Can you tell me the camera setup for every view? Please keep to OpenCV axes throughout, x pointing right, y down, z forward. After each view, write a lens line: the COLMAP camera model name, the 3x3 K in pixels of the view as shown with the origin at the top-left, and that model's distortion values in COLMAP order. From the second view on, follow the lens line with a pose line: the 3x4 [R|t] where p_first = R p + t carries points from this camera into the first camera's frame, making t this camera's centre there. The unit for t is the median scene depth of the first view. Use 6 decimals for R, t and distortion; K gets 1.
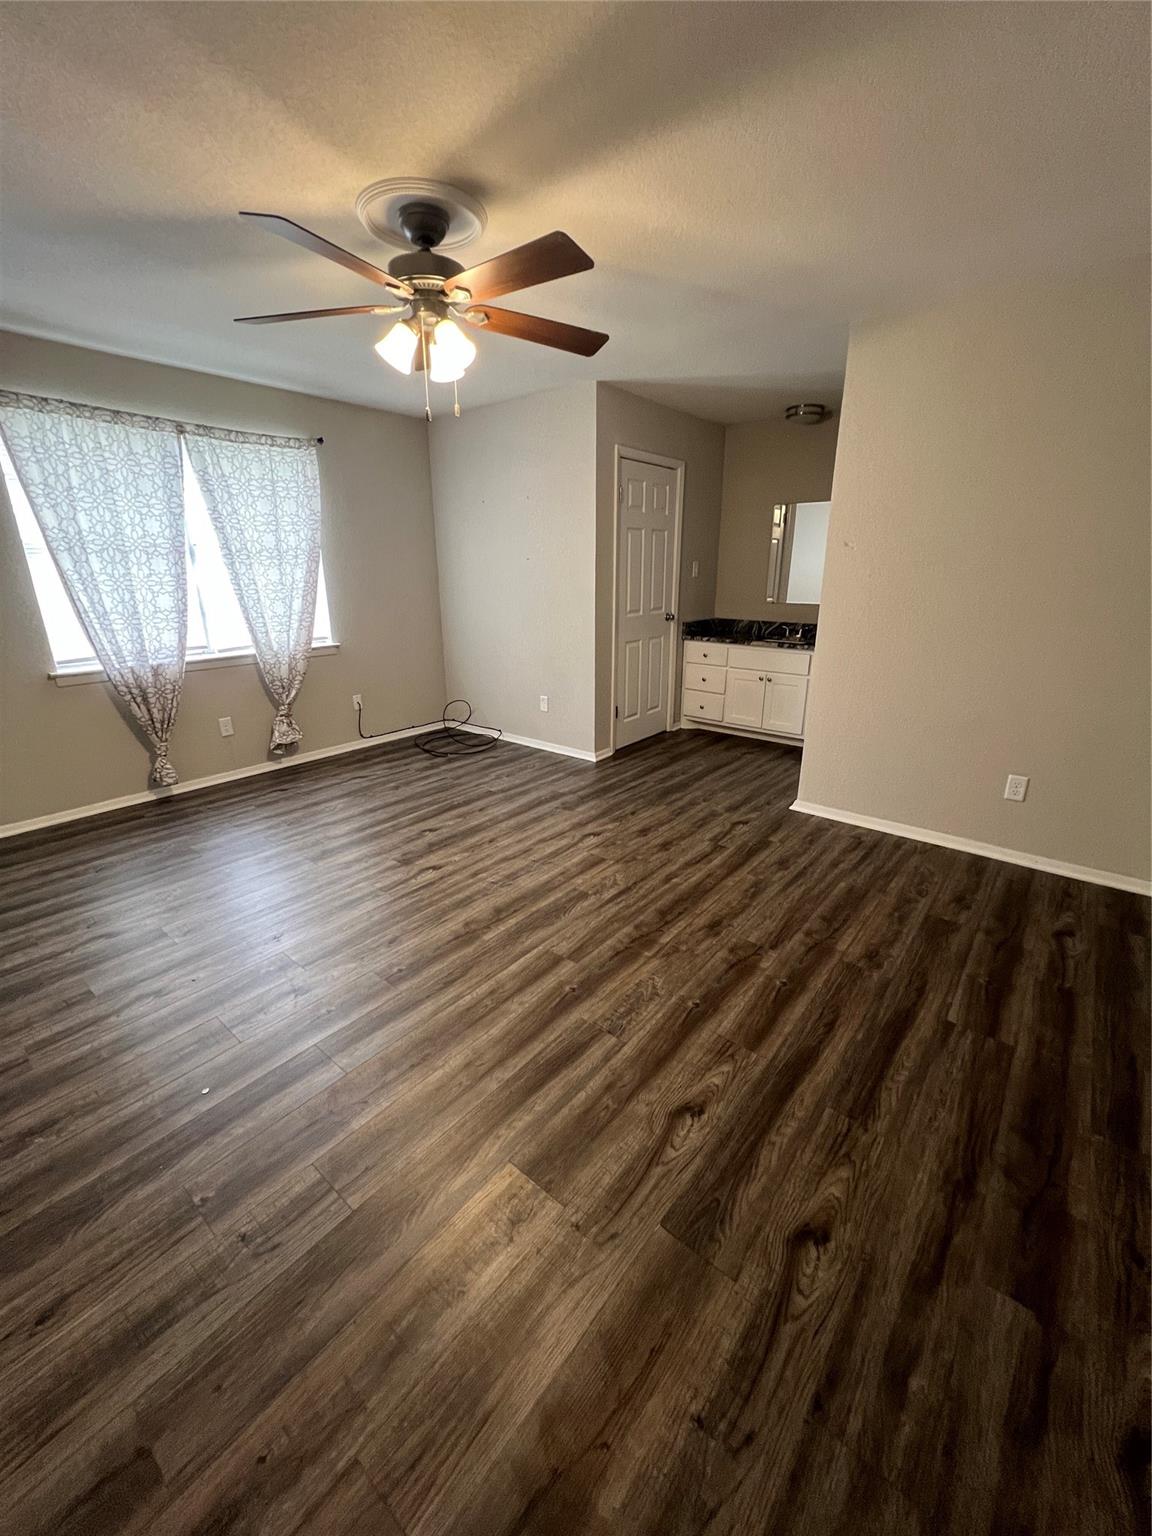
lens RADIAL K [[615.4, 0, 565.6], [0, 615.4, 775.5], [0, 0, 1]] dist [0.000425, -0.001158]
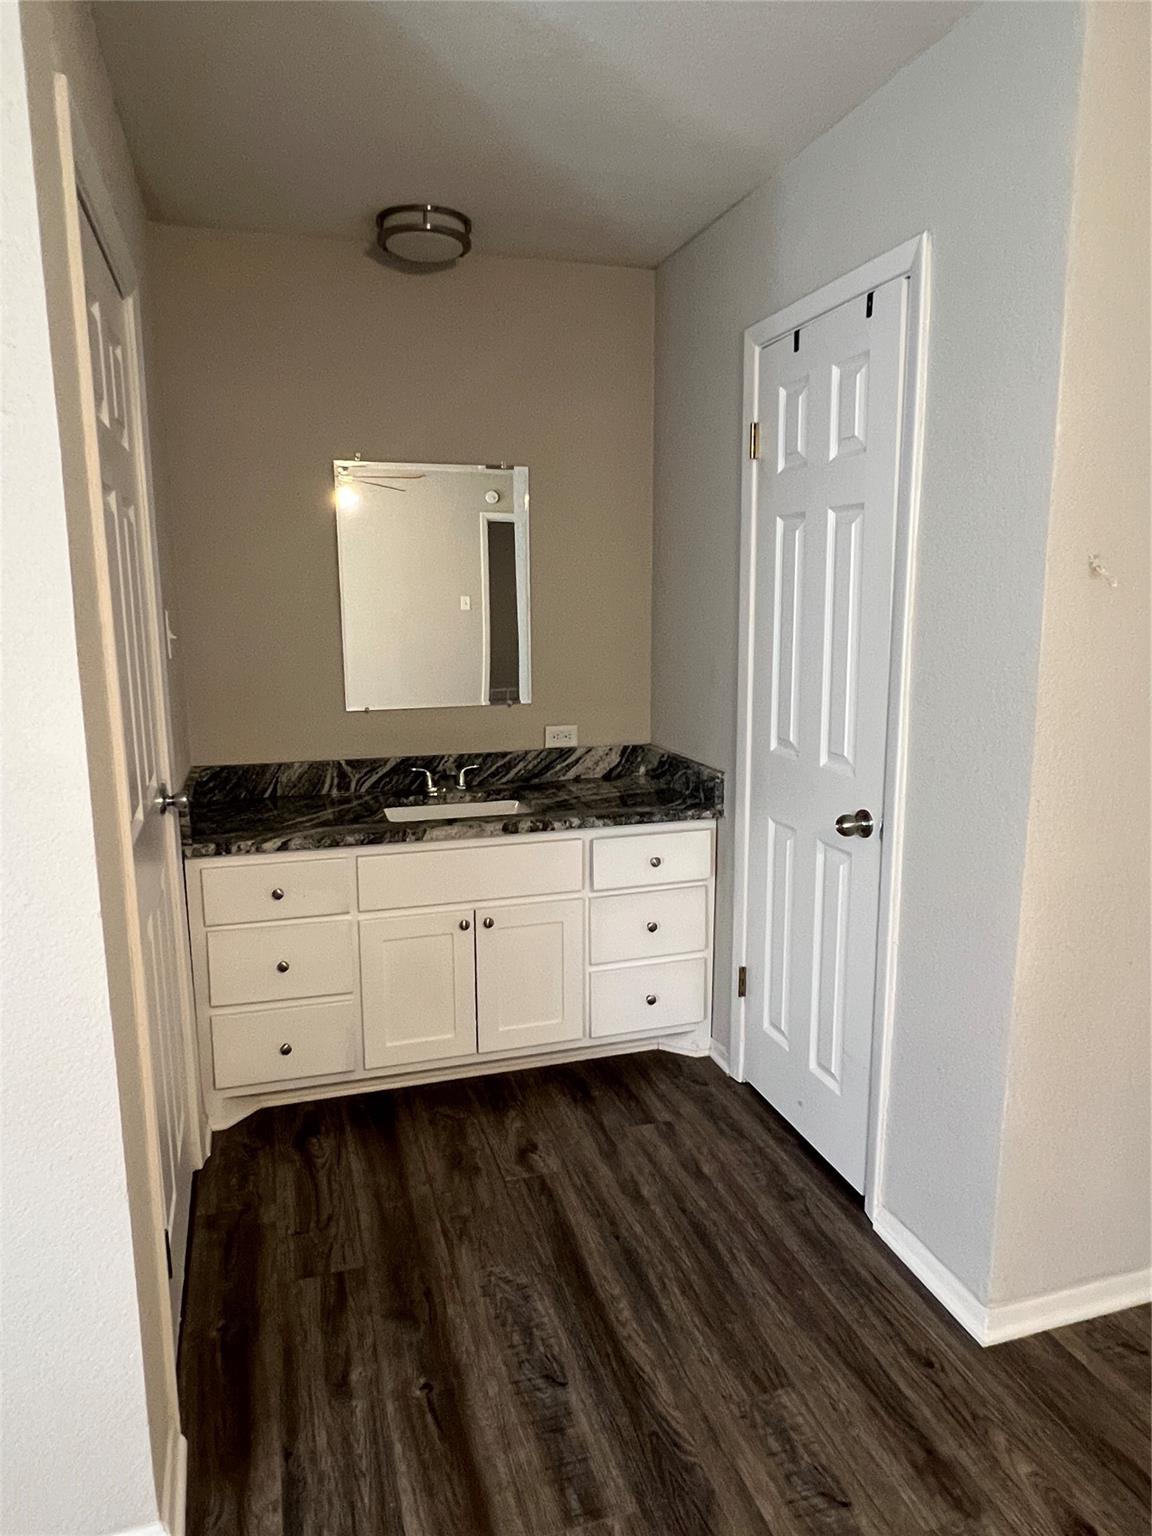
lens RADIAL K [[982.2, 0, 570.2], [0, 982.2, 758.6], [0, 0, 1]] dist [-0.010274, -0.001514]
pose [[0.546471, -0.143883, 0.825026, -0.099388], [0.279528, 0.959974, -0.017732, -0.217103], [-0.789452, 0.240308, 0.564817, 0.596410]]
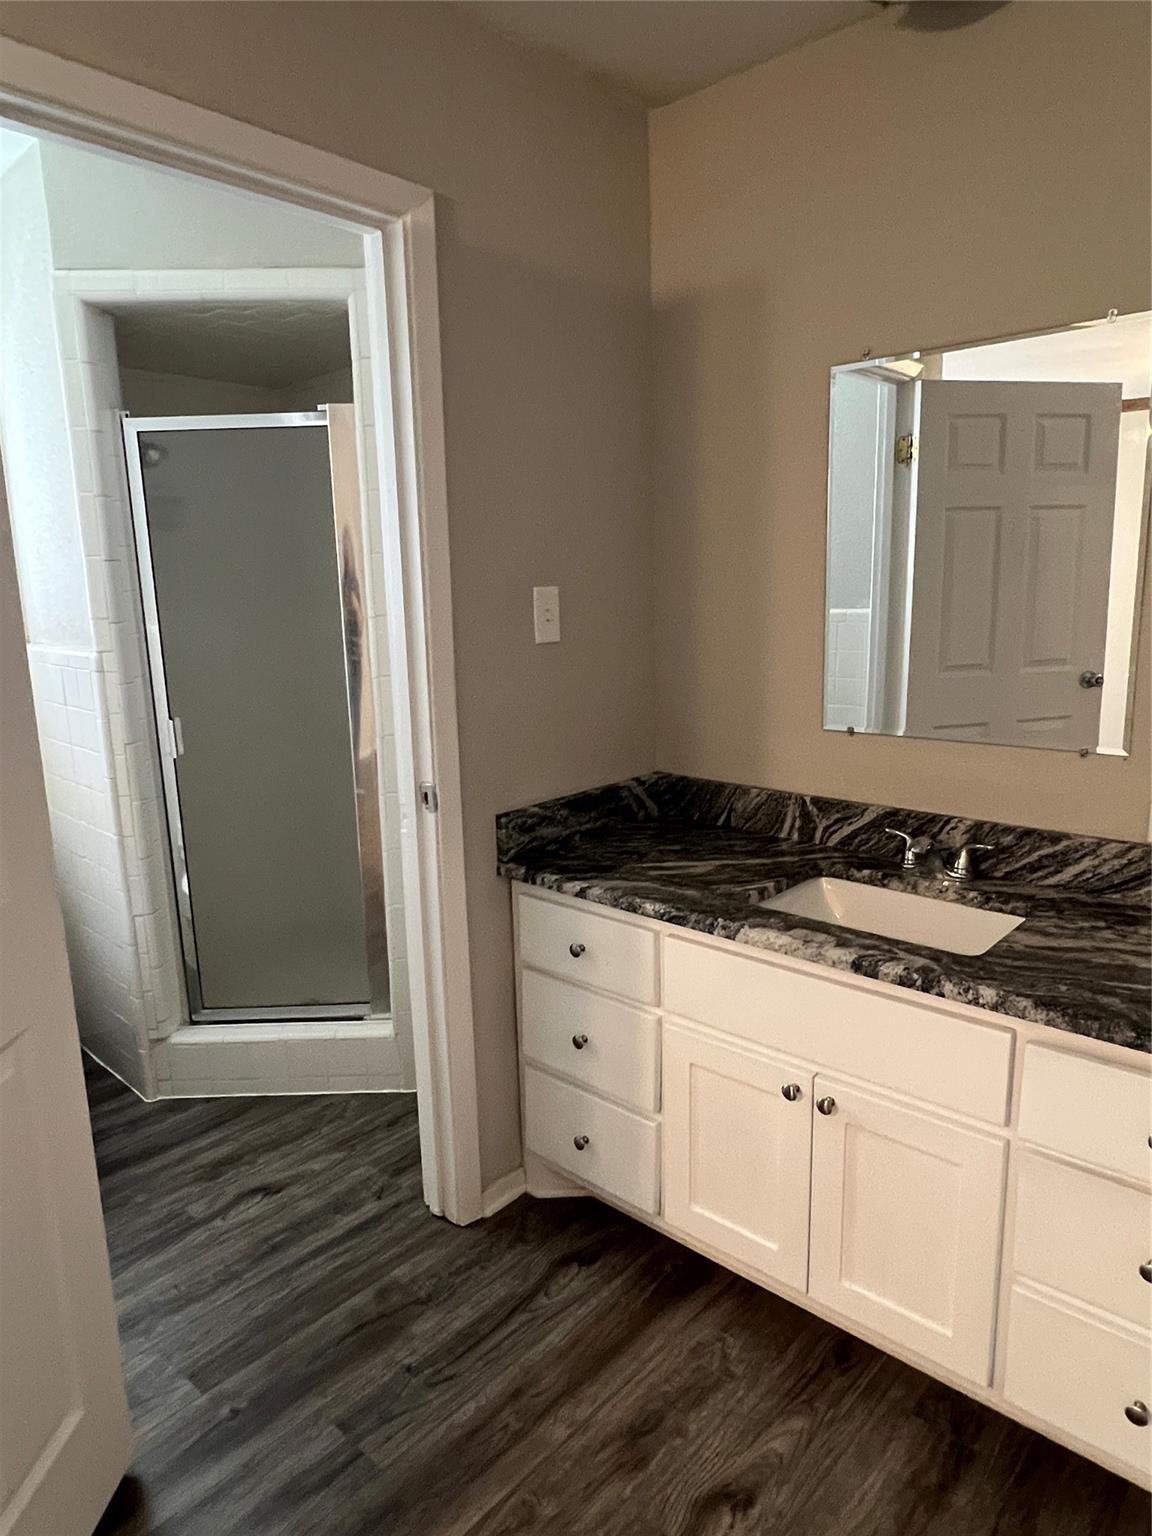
lens RADIAL K [[982.2, 0, 575.3], [0, 982.2, 764.3], [0, 0, 1]] dist [-0.010274, -0.001514]
pose [[0.998805, -0.011934, -0.047394, 0.252320], [0.004827, 0.989075, -0.147332, -0.217013], [0.048634, 0.146927, 0.987951, 0.617555]]
